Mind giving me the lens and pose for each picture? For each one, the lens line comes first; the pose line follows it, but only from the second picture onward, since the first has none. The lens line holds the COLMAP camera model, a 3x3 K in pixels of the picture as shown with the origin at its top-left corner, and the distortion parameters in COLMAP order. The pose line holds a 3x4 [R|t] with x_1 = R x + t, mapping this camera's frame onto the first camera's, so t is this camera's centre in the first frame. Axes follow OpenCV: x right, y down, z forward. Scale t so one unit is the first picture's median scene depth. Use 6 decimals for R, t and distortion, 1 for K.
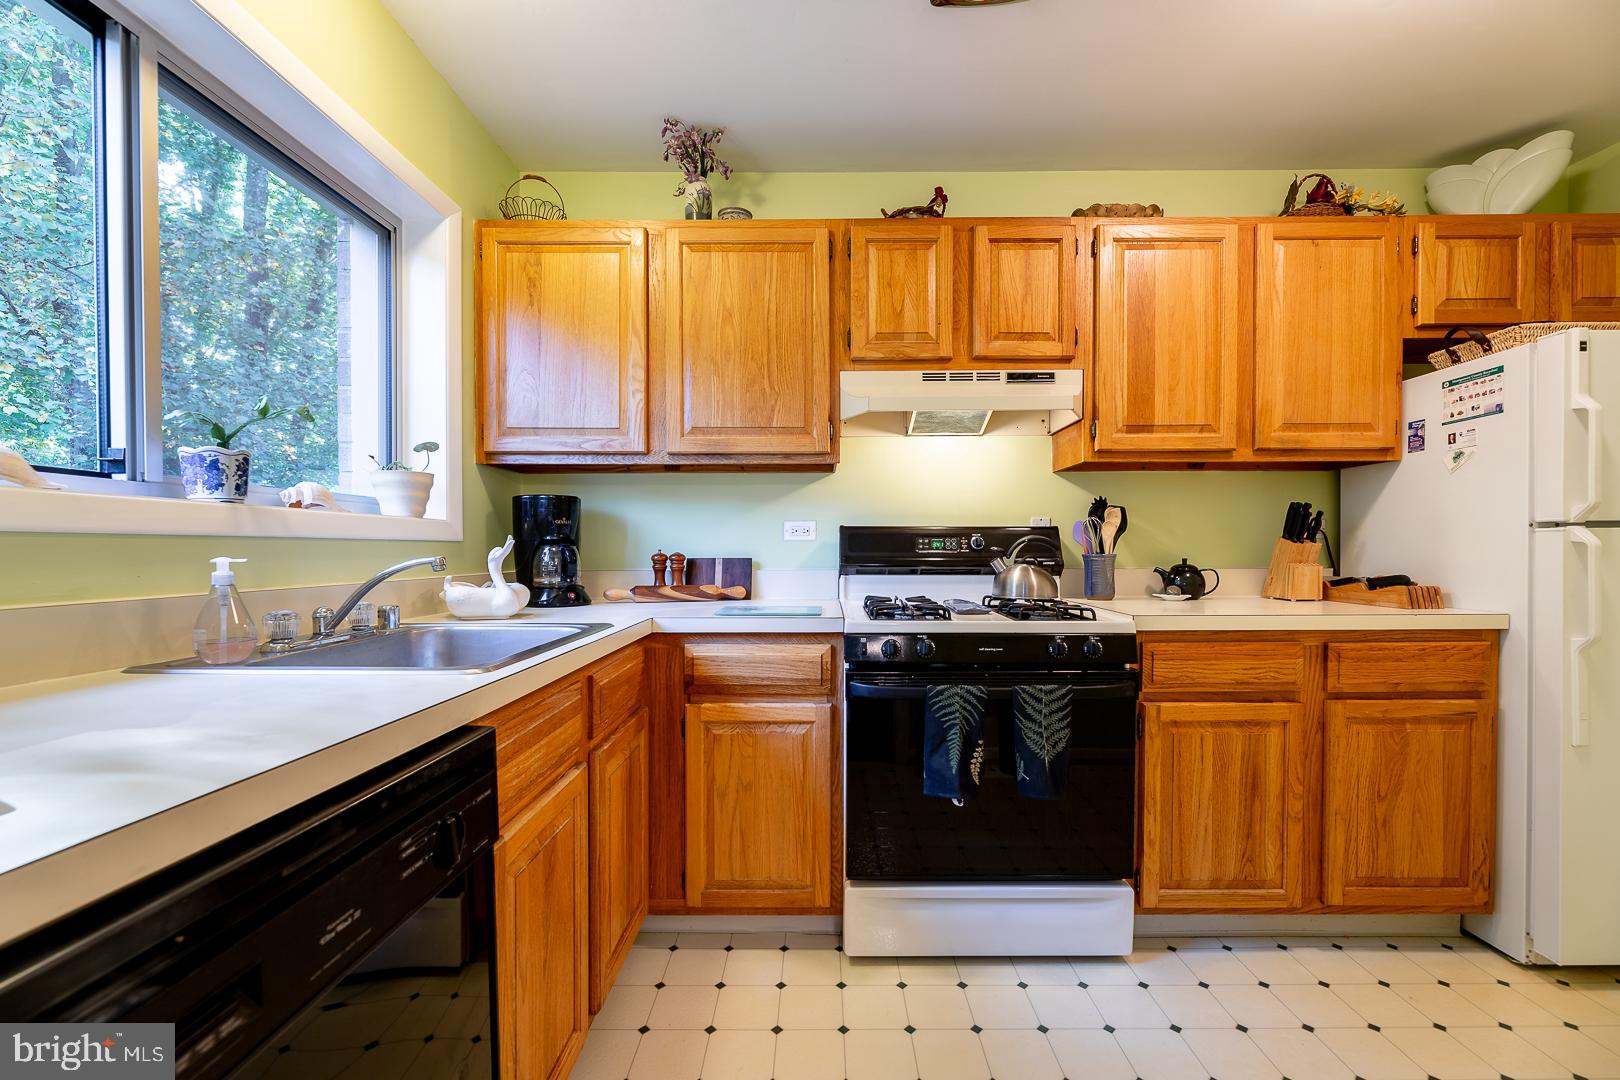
lens RADIAL K [[652.7, 0, 826.0], [0, 652.7, 560.1], [0, 0, 1]] dist [-0.005885, -0.000352]
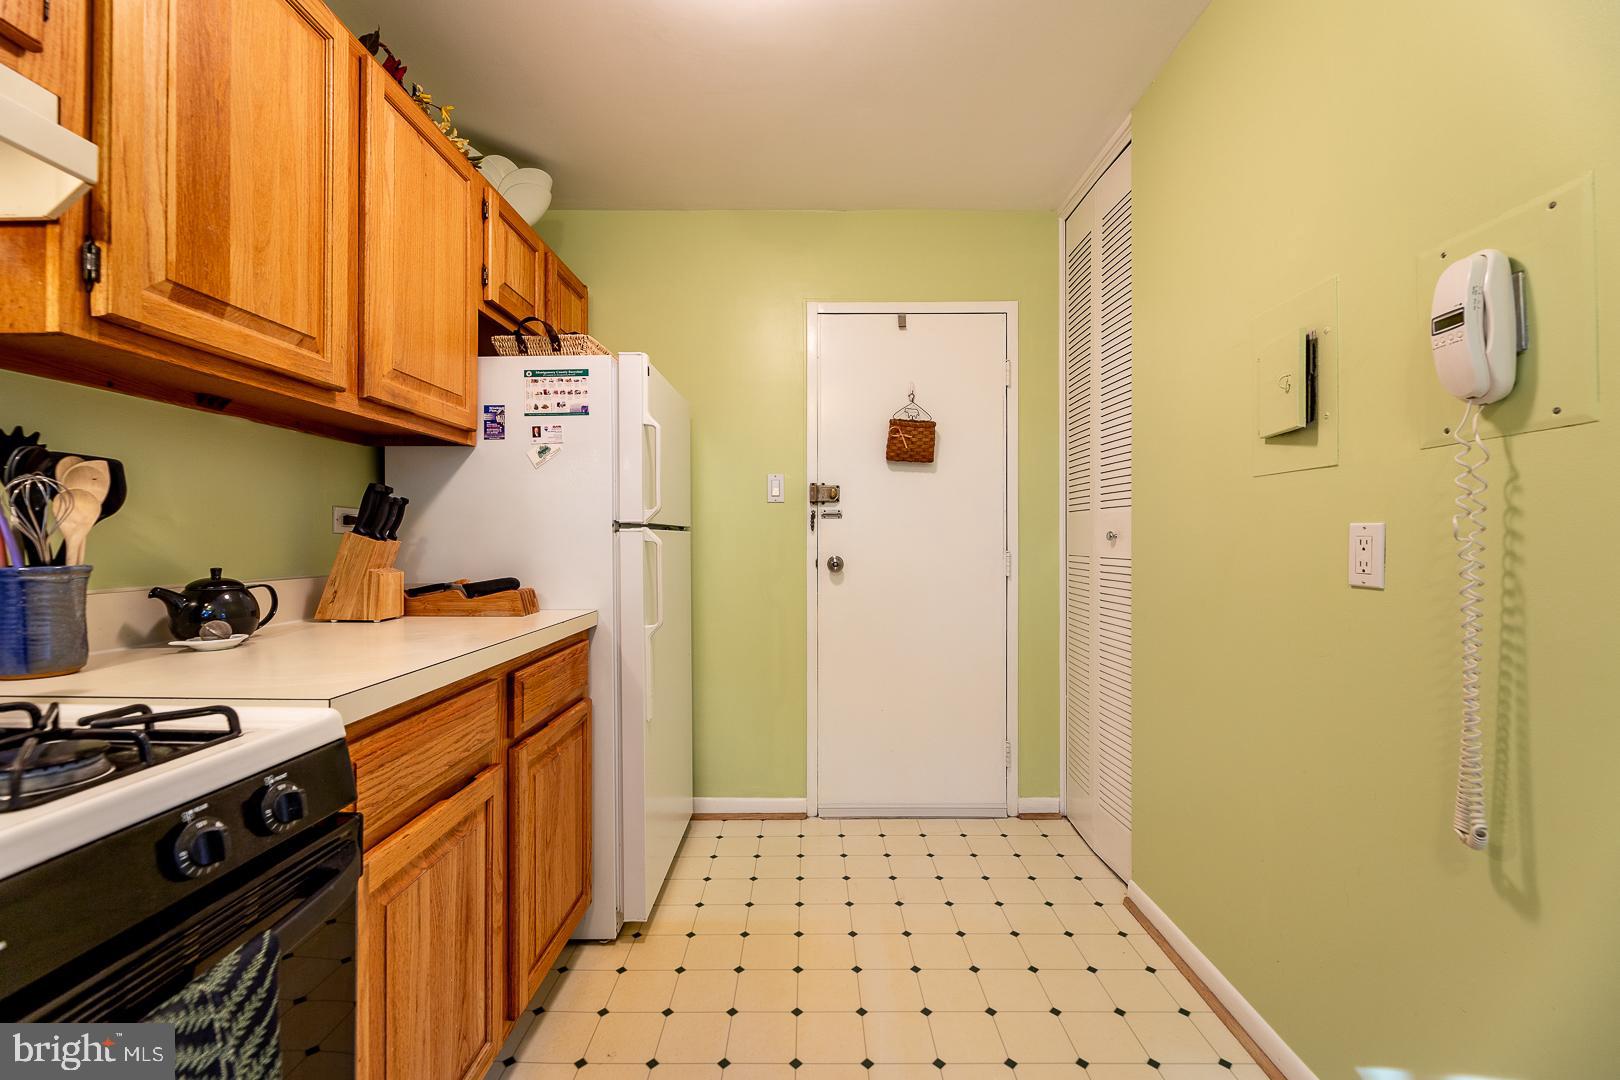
lens RADIAL K [[652.7, 0, 801.3], [0, 652.7, 539.6], [0, 0, 1]] dist [-0.005885, -0.000352]
pose [[0.000770, 0.003322, 0.999994, 0.008911], [0.017190, 0.999847, -0.003335, -0.018334], [-0.999852, 0.017193, 0.000713, 0.583888]]
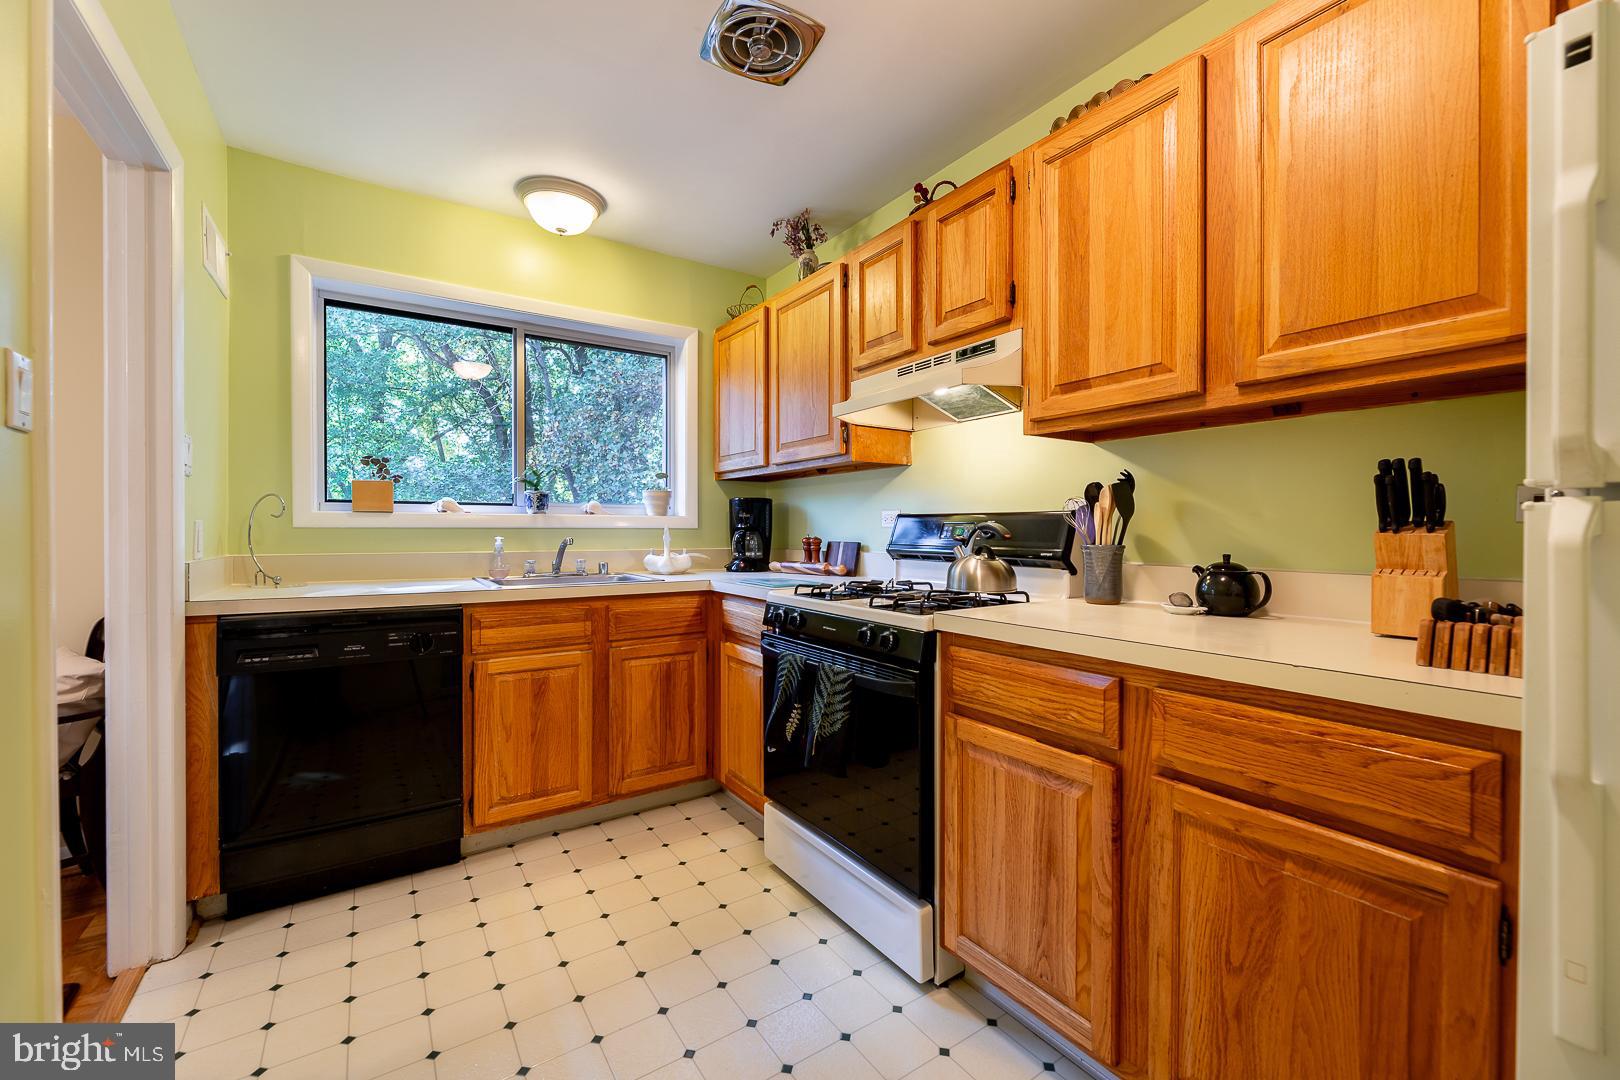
lens RADIAL K [[652.7, 0, 809.8], [0, 652.7, 534.9], [0, 0, 1]] dist [-0.005885, -0.000352]
pose [[0.563145, 0.009108, -0.826308, 0.987830], [-0.016899, 0.999857, -0.000497, -0.016940], [0.826185, 0.014244, 0.563219, 0.305319]]
